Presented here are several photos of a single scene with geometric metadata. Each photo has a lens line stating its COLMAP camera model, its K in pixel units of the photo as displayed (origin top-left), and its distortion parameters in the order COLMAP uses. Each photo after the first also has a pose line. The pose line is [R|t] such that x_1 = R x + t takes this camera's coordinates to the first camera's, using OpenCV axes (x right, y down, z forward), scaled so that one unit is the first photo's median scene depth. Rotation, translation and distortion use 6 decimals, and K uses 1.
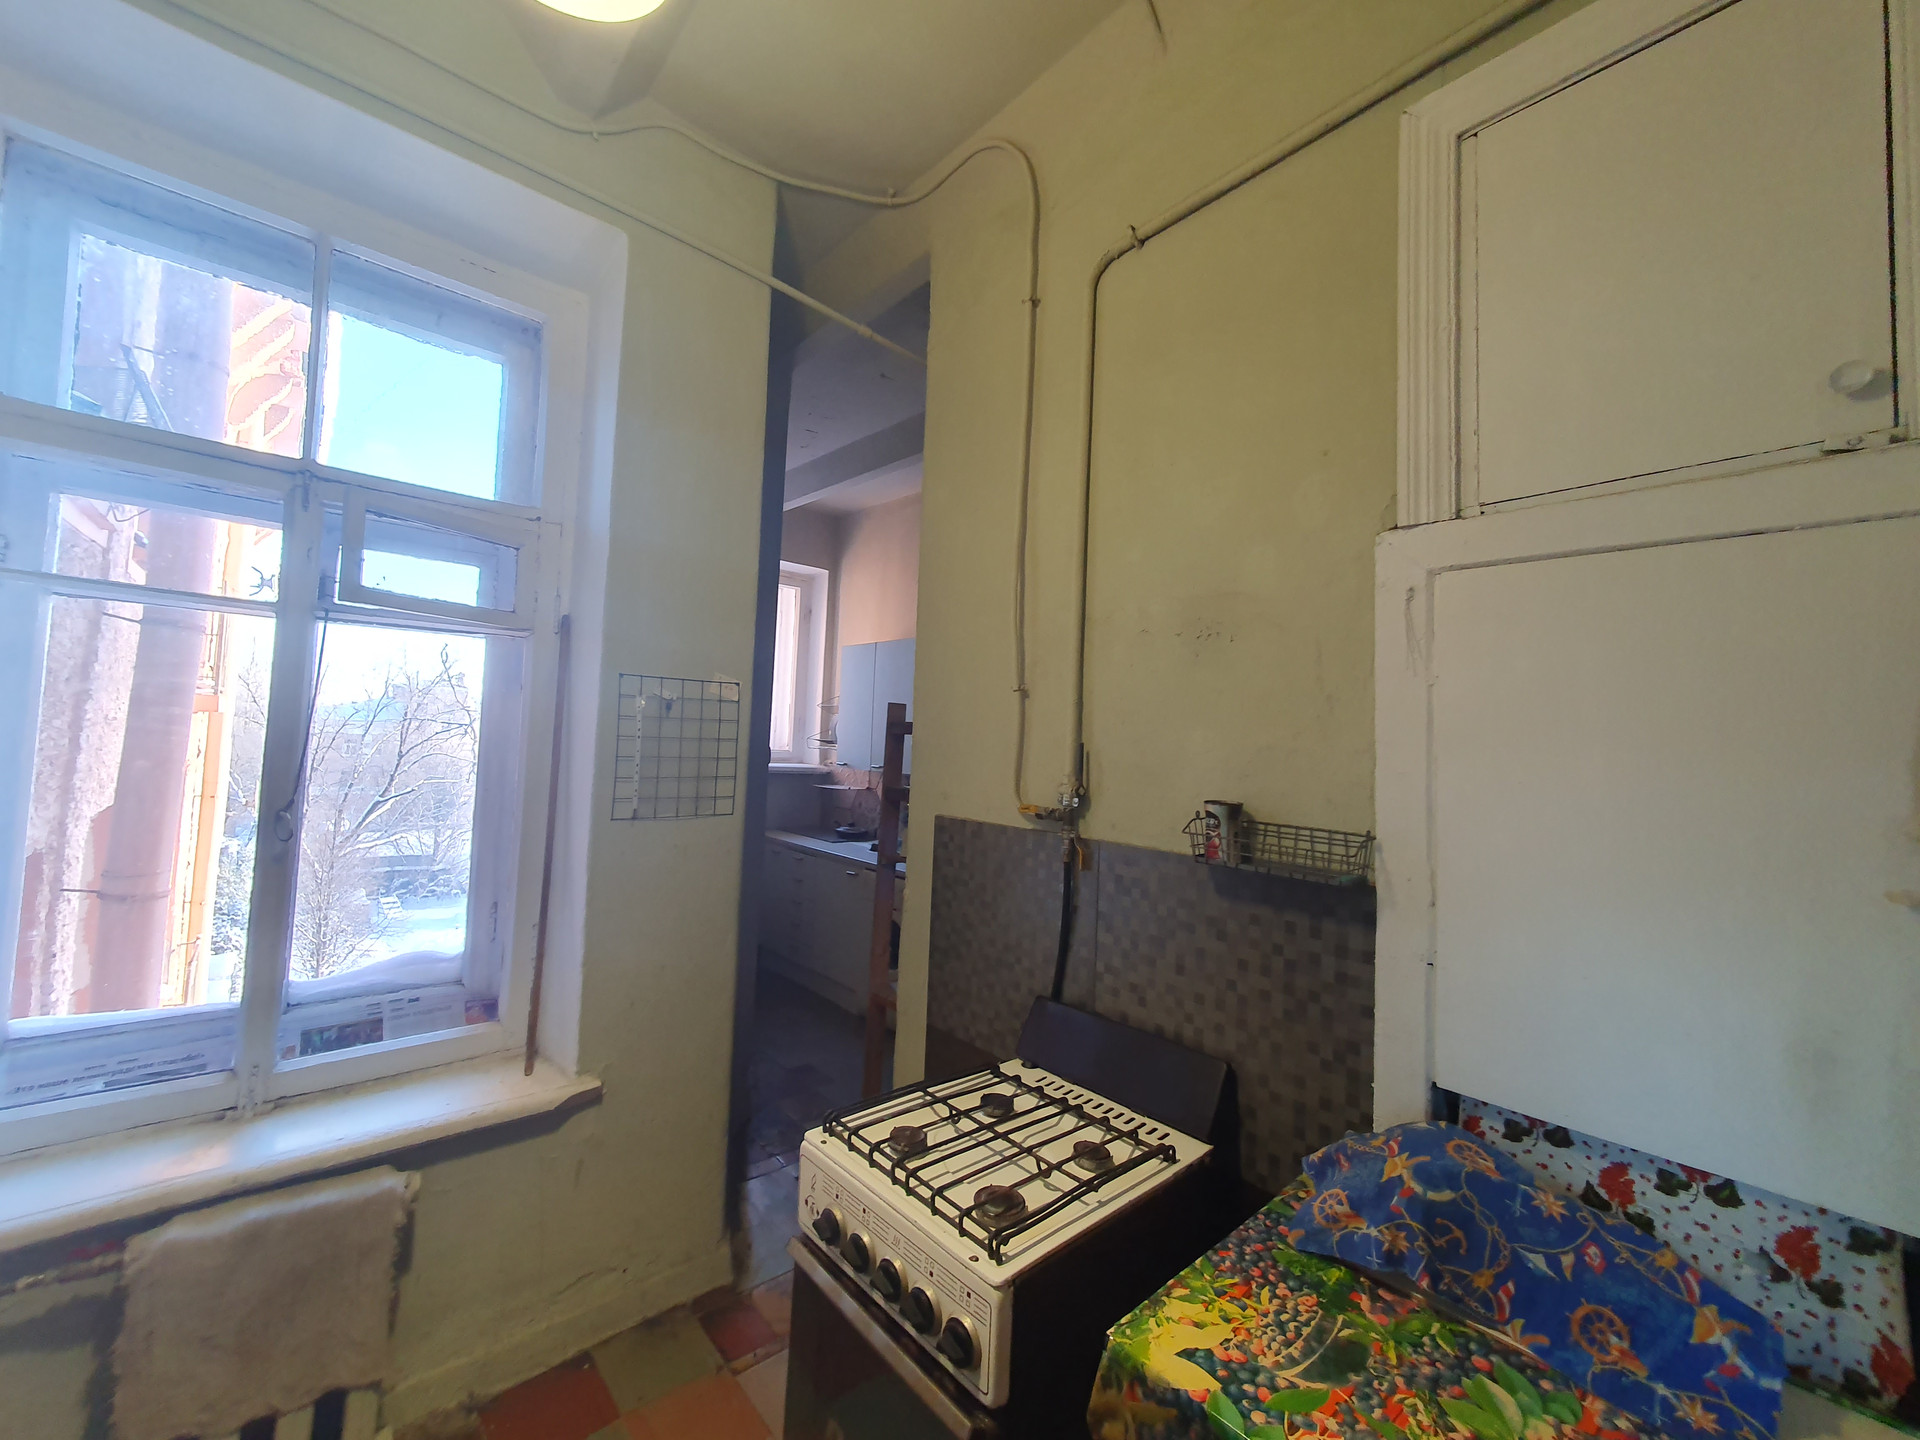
lens RADIAL K [[759.5, 0, 945.2], [0, 759.5, 706.4], [0, 0, 1]] dist [0.008028, -0.001994]
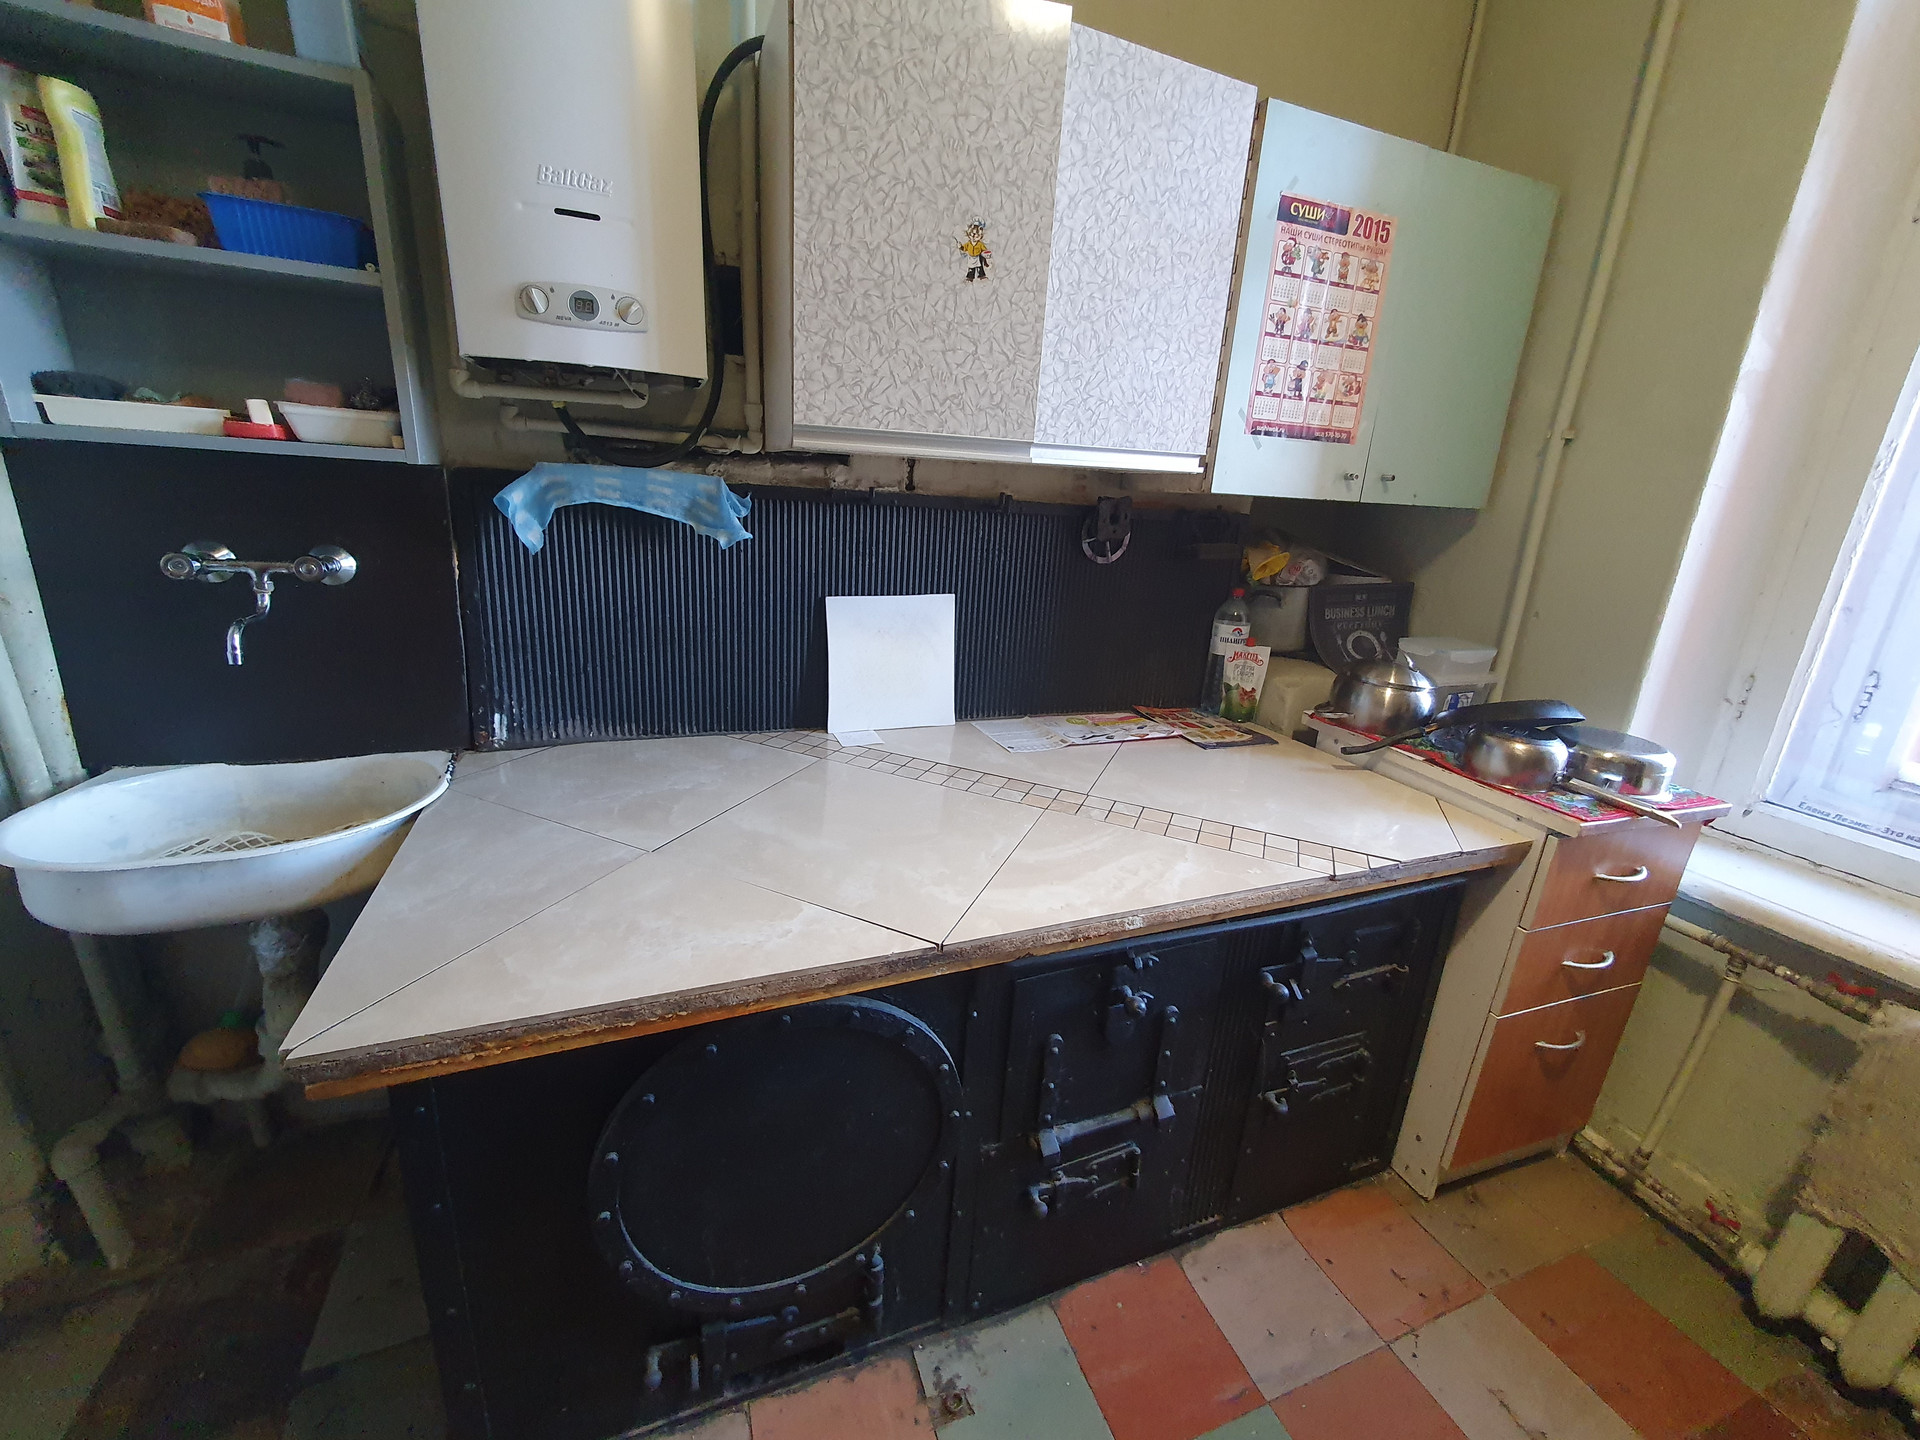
lens RADIAL K [[759.5, 0, 947.4], [0, 759.5, 703.6], [0, 0, 1]] dist [0.008028, -0.001994]
pose [[-0.341388, 0.197650, -0.918906, 0.012036], [-0.019955, 0.975896, 0.217322, 0.148683], [0.939711, 0.092528, -0.329215, 0.189407]]
